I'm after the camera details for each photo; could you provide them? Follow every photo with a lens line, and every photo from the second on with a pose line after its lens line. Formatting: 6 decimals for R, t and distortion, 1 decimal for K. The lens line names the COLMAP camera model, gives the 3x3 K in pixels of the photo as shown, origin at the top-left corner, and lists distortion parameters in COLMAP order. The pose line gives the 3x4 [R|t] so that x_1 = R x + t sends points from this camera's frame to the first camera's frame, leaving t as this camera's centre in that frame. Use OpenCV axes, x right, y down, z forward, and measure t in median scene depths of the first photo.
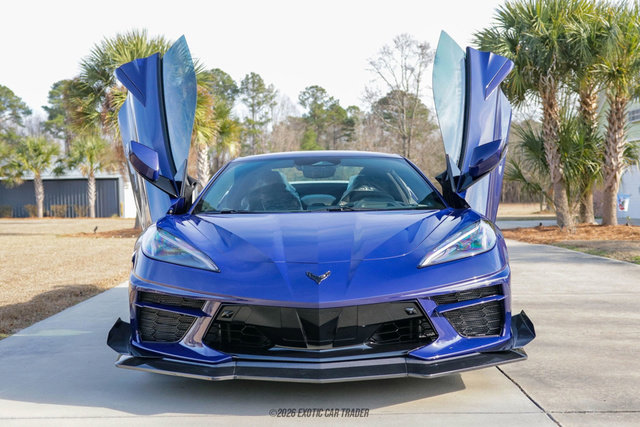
lens RADIAL K [[813.4, 0, 312.5], [0, 813.4, 240.6], [0, 0, 1]] dist [0.039391, 0.000000]
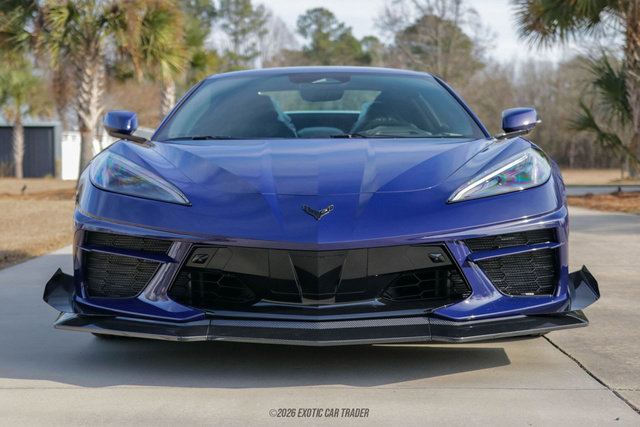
lens RADIAL K [[1088.8, 0, 305.5], [0, 1088.8, 216.8], [0, 0, 1]] dist [0.133450, 0.000000]
pose [[0.999891, 0.012879, -0.007225, 0.001667], [-0.012883, 0.999917, -0.000468, 0.028957], [0.007219, 0.000561, 0.999974, -0.022853]]
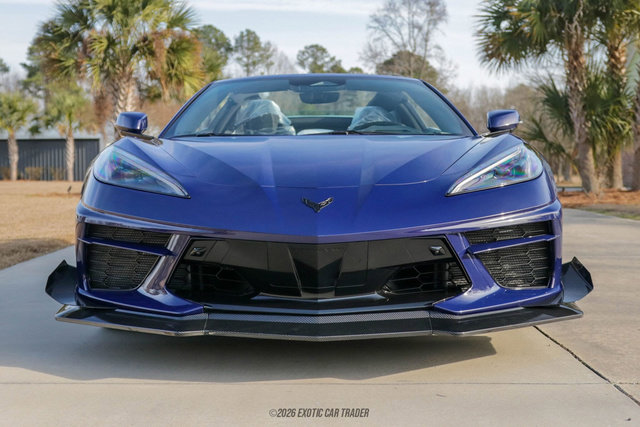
lens RADIAL K [[878.2, 0, 314.5], [0, 878.2, 196.5], [0, 0, 1]] dist [0.000257, 0.000000]
pose [[0.999898, 0.013469, 0.004790, 0.000256], [-0.013375, 0.999727, -0.019179, 0.030791], [-0.005047, 0.019113, 0.999805, 0.098843]]
